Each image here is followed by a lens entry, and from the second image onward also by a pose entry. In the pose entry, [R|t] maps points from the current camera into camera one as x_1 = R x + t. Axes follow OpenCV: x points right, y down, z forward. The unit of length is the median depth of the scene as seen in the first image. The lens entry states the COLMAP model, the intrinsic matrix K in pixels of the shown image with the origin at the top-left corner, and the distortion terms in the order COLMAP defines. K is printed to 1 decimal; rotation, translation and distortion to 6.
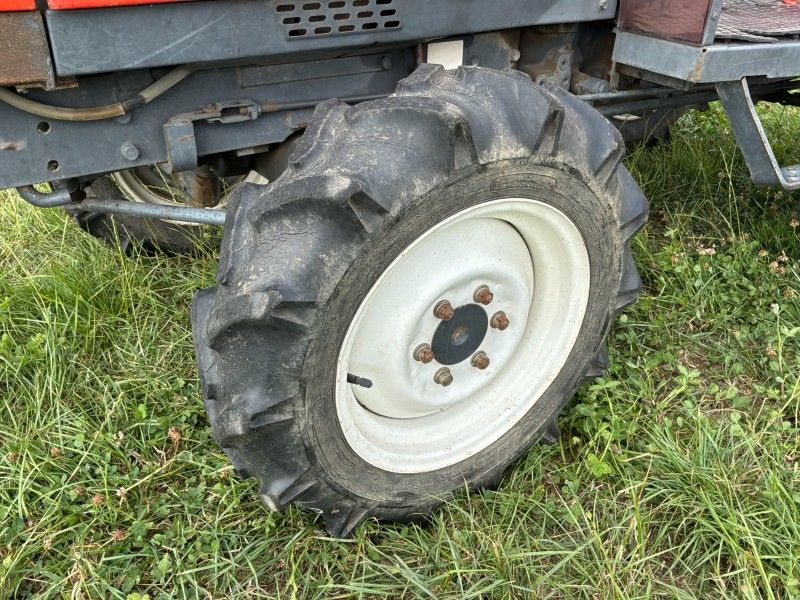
lens RADIAL K [[663.0, 0, 397.0], [0, 663.0, 300.4], [0, 0, 1]] dist [0.097621, -0.167771]
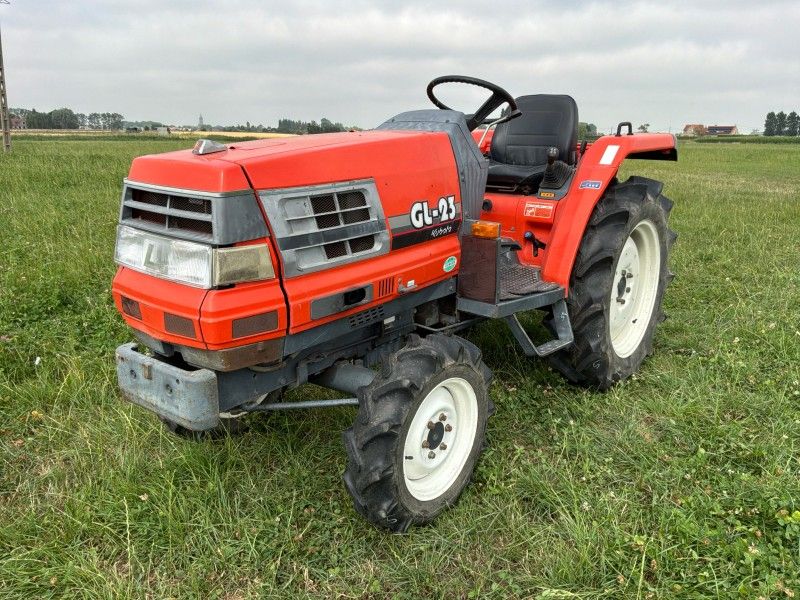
lens RADIAL K [[663.0, 0, 397.0], [0, 663.0, 300.4], [0, 0, 1]] dist [0.097621, -0.167771]
pose [[0.949517, -0.102903, 0.296360, -0.702964], [0.174614, 0.958172, -0.226752, 0.103607], [-0.260630, 0.267053, 0.927769, -1.345900]]
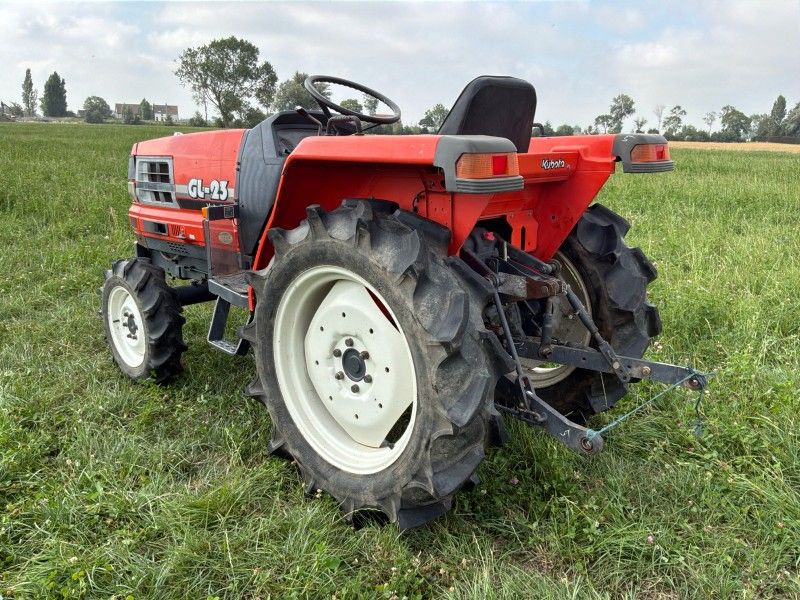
lens RADIAL K [[663.0, 0, 397.0], [0, 663.0, 300.4], [0, 0, 1]] dist [0.097621, -0.167771]
pose [[0.228629, 0.207270, -0.951193, 3.888562], [-0.492691, 0.867338, 0.070575, -1.043618], [0.839634, 0.452508, 0.300419, 1.037688]]
